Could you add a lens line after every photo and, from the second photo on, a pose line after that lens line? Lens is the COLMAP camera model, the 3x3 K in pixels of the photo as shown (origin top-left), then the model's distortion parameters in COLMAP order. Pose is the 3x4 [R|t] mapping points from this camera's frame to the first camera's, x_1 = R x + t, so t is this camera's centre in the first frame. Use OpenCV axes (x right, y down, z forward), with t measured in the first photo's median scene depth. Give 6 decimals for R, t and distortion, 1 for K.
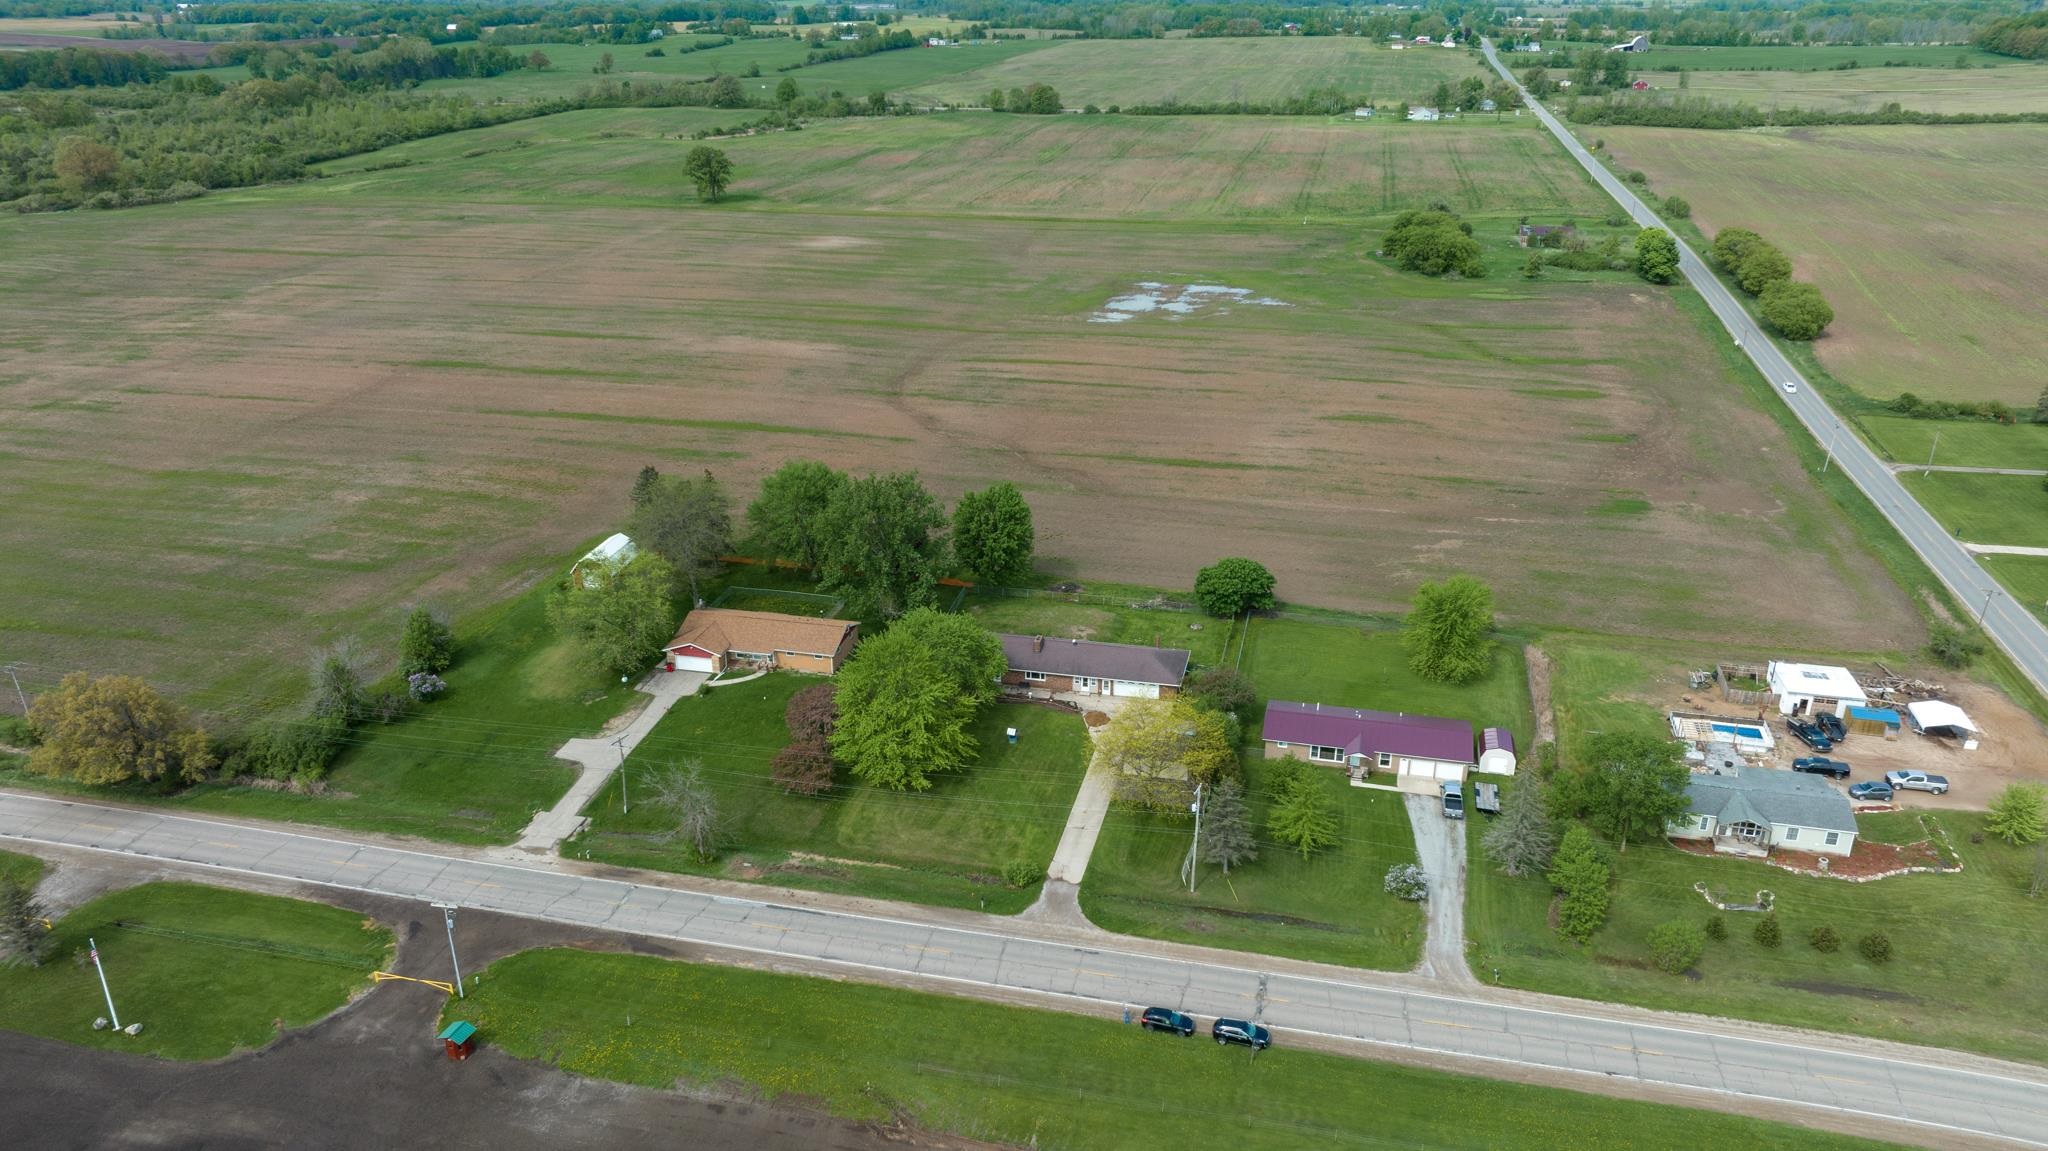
lens RADIAL K [[1445.8, 0, 1013.0], [0, 1445.8, 582.3], [0, 0, 1]] dist [-0.014692, 0.003034]
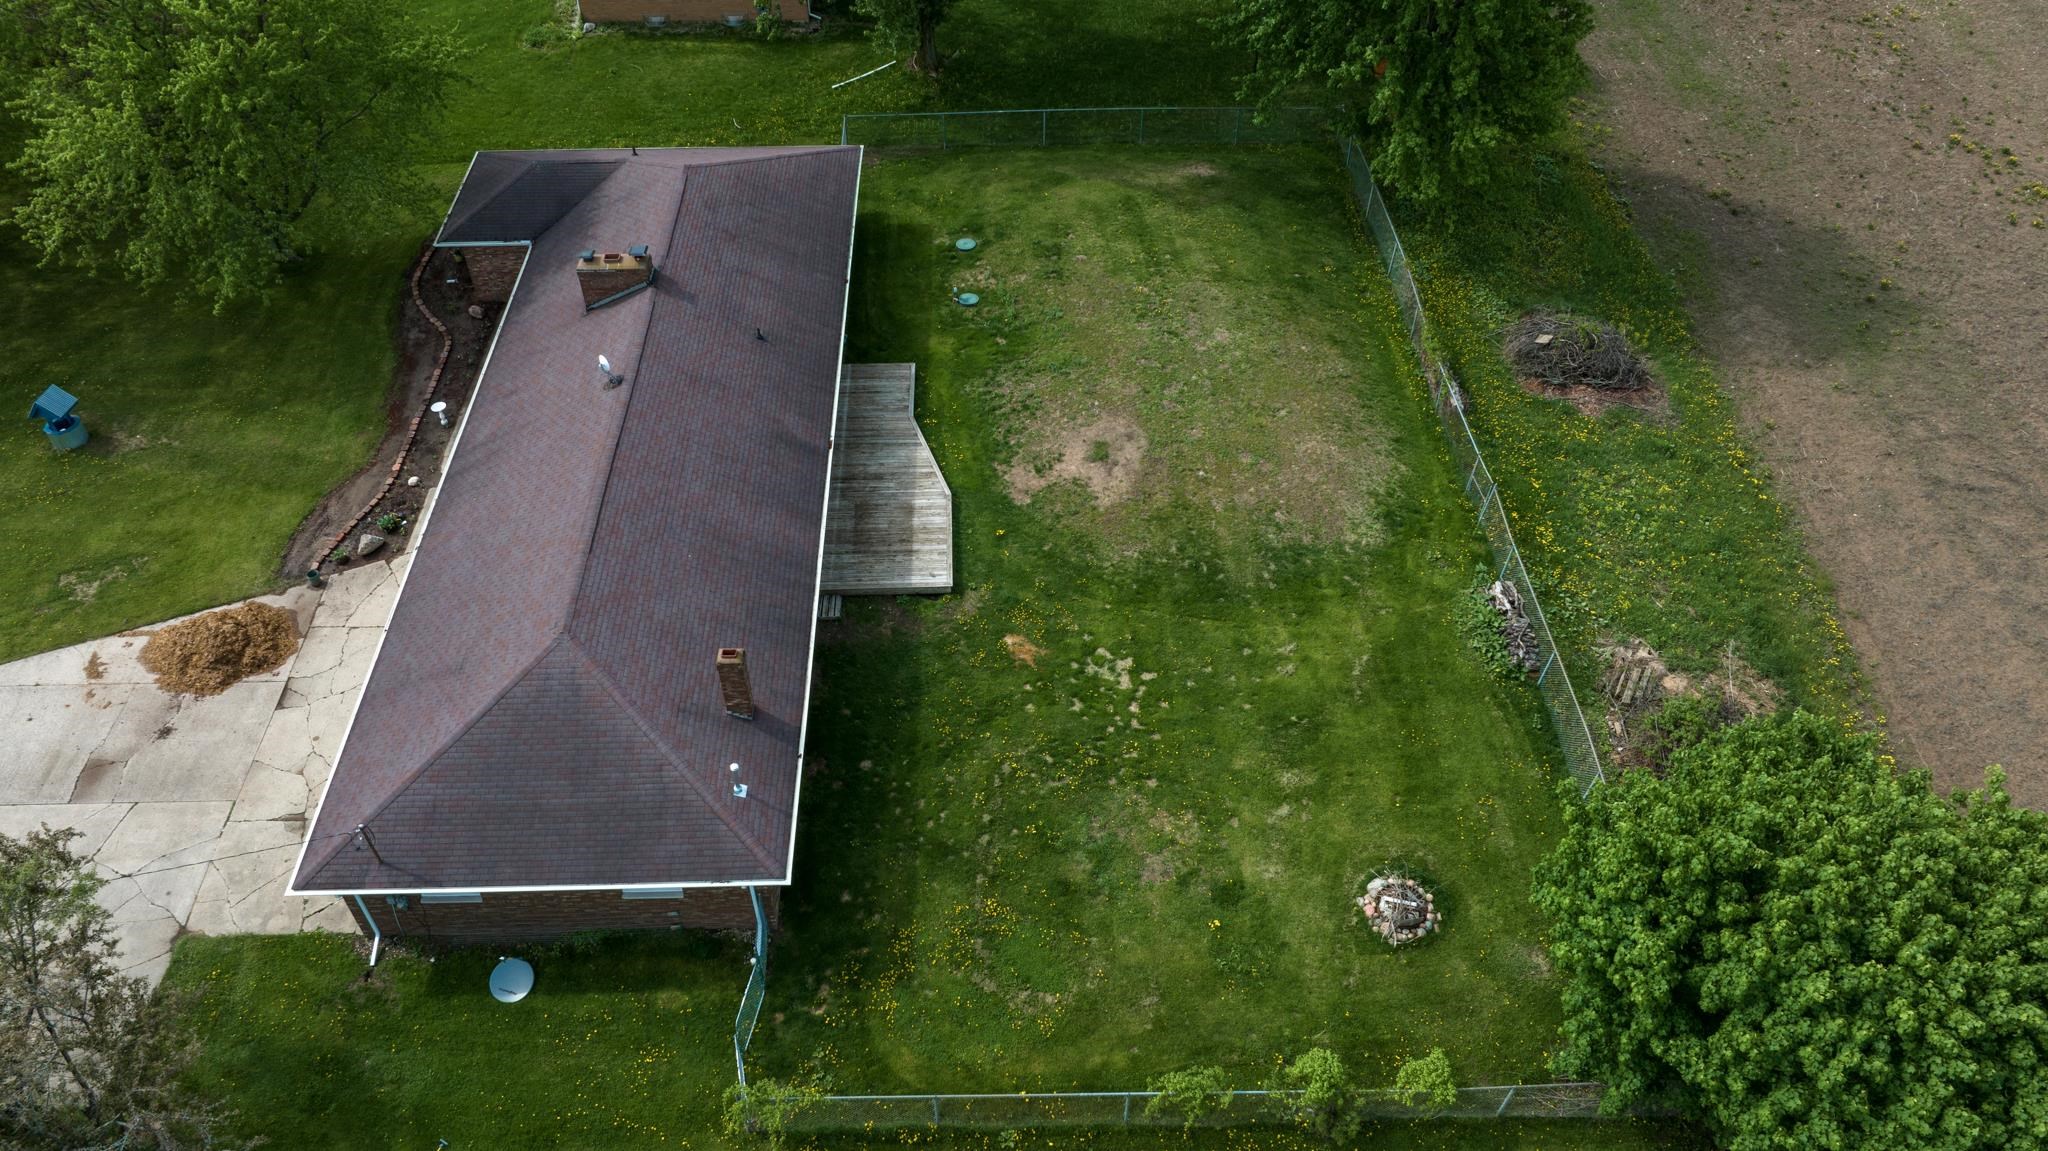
lens RADIAL K [[1445.8, 0, 1013.0], [0, 1445.8, 582.3], [0, 0, 1]] dist [-0.014692, 0.003034]
pose [[0.259690, 0.696231, -0.669196, 0.213684], [-0.379327, 0.710815, 0.592329, -0.079537], [0.888072, 0.100022, 0.448690, 0.957543]]
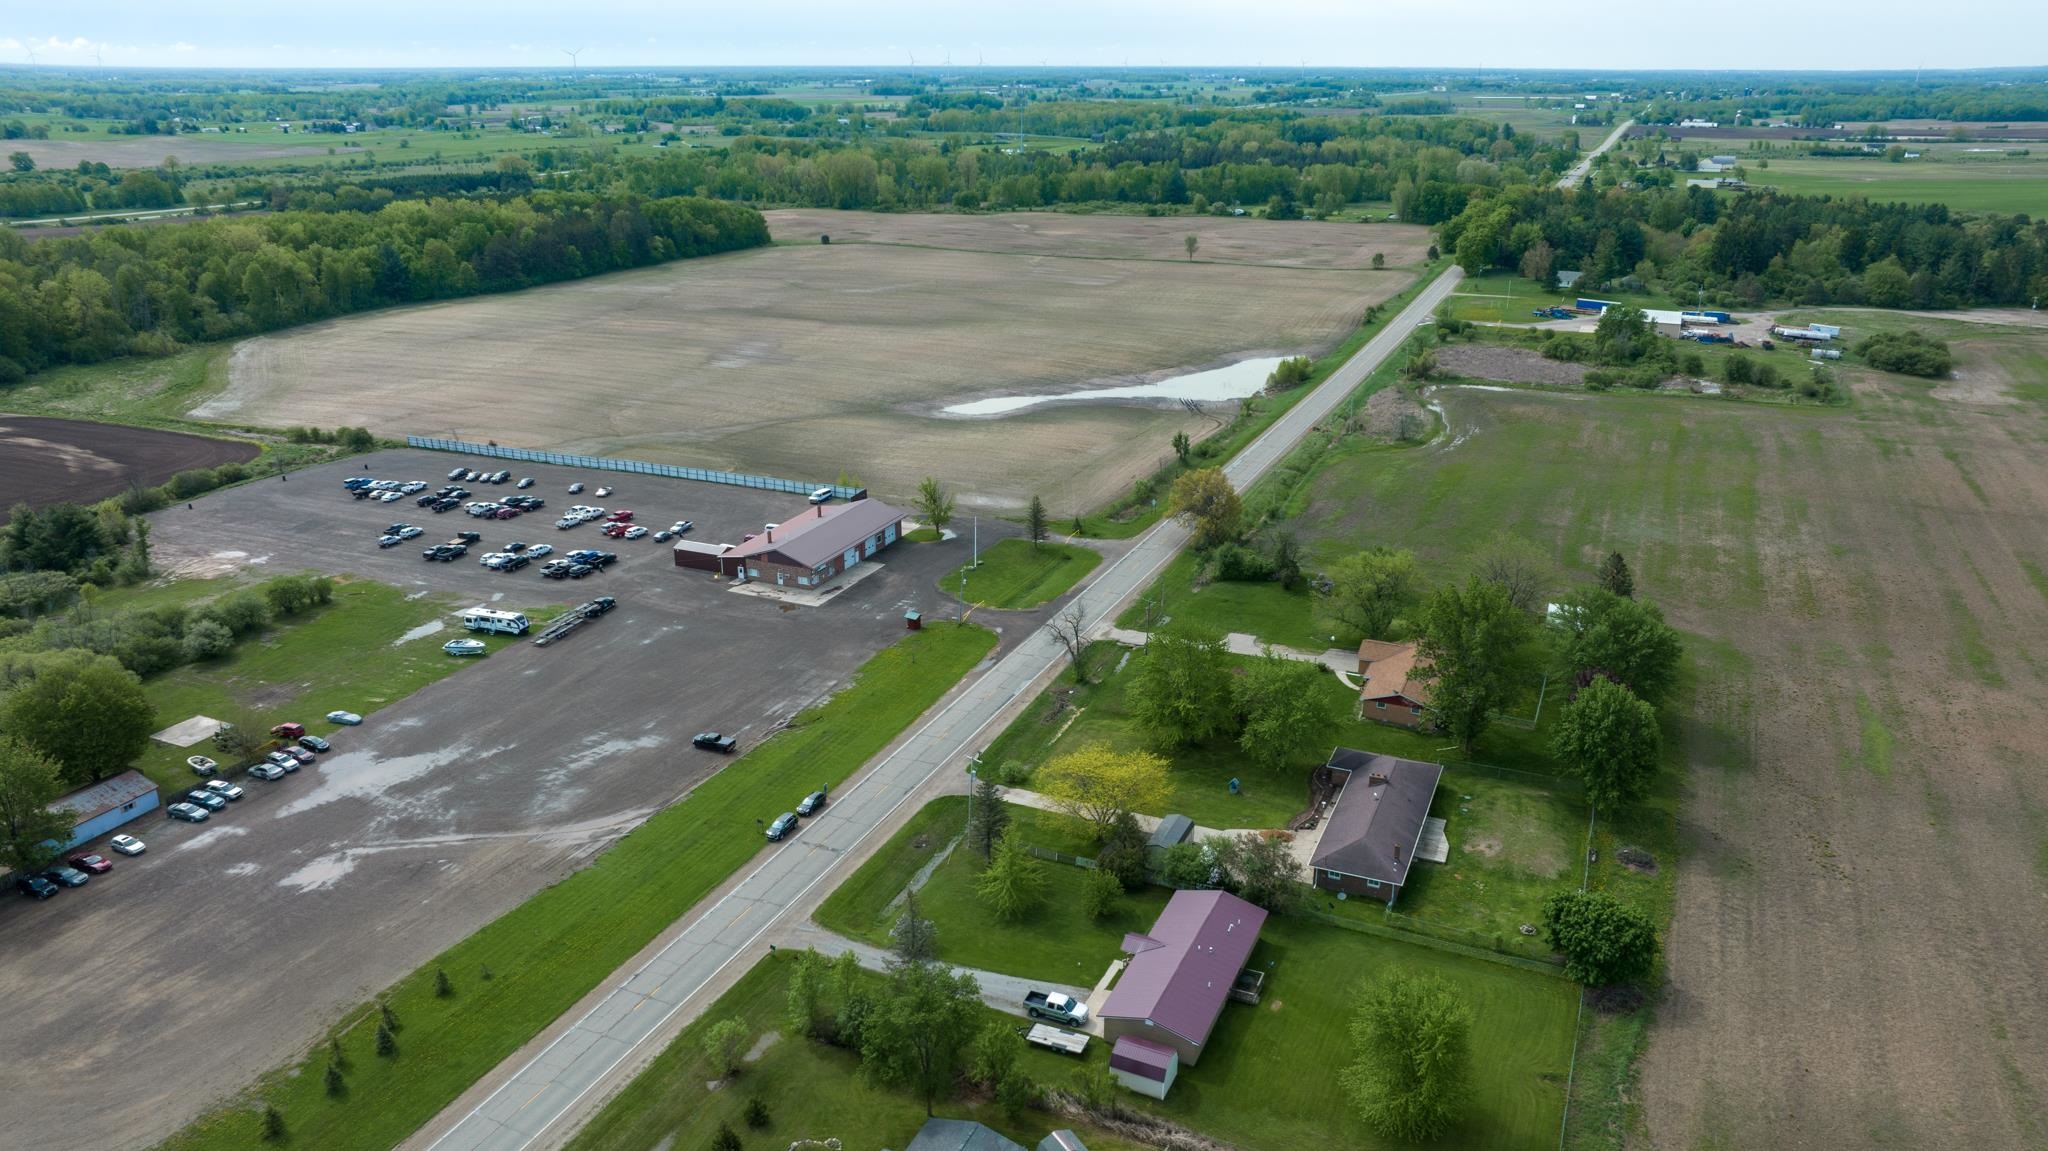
lens RADIAL K [[1428.4, 0, 1050.9], [0, 1428.4, 576.0], [0, 0, 1]] dist [0.001859, 0.001503]
pose [[-0.154290, 0.341587, -0.927099, 0.862123], [-0.392098, 0.840114, 0.374791, -0.333132], [0.906892, 0.421340, 0.004315, 0.746639]]
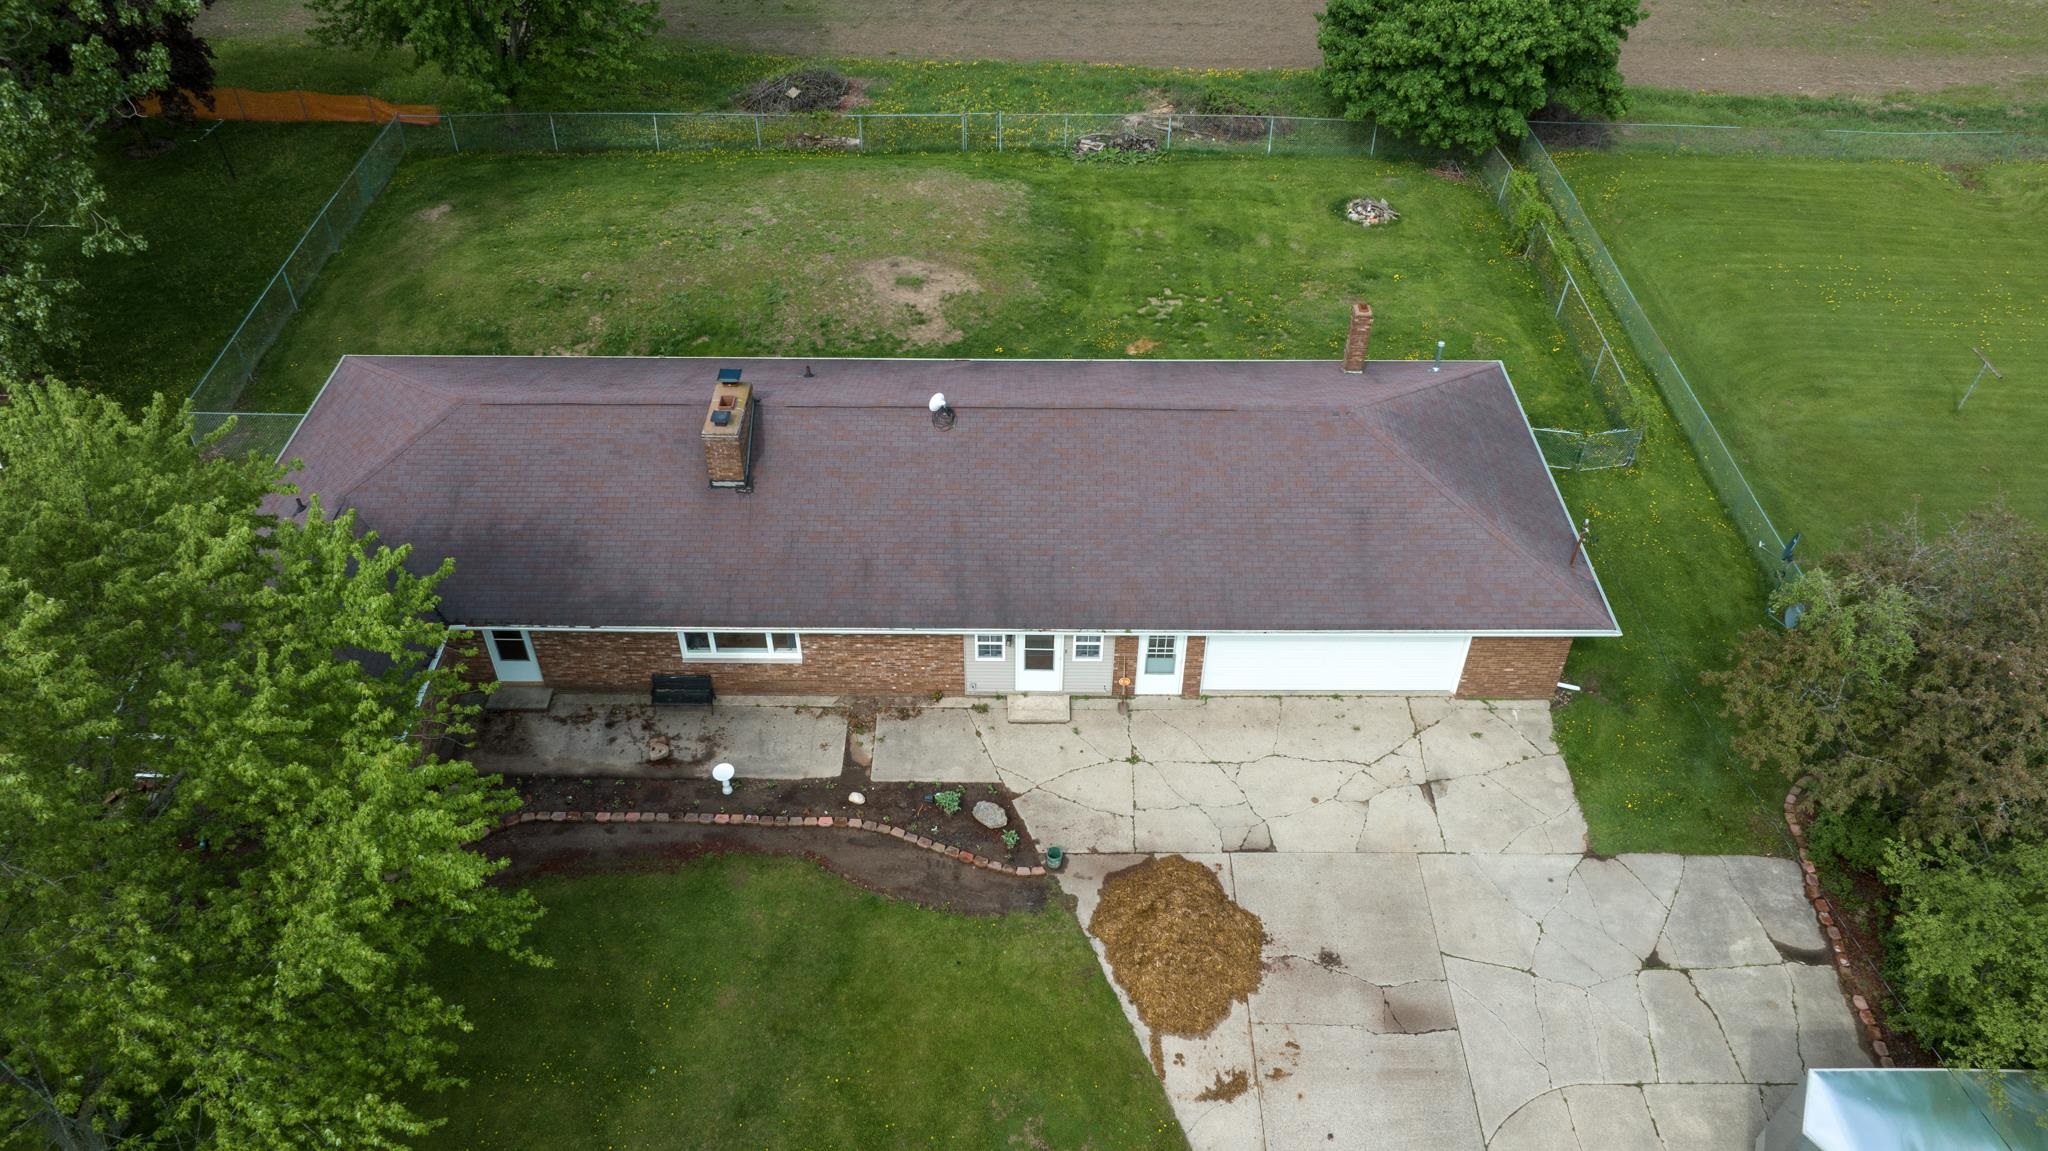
lens RADIAL K [[1445.8, 0, 1013.0], [0, 1445.8, 582.3], [0, 0, 1]] dist [-0.014692, 0.003034]
pose [[0.974402, -0.141885, 0.174384, 0.017890], [0.078777, 0.941992, 0.326259, 0.005632], [-0.210560, -0.304170, 0.929056, 0.827465]]
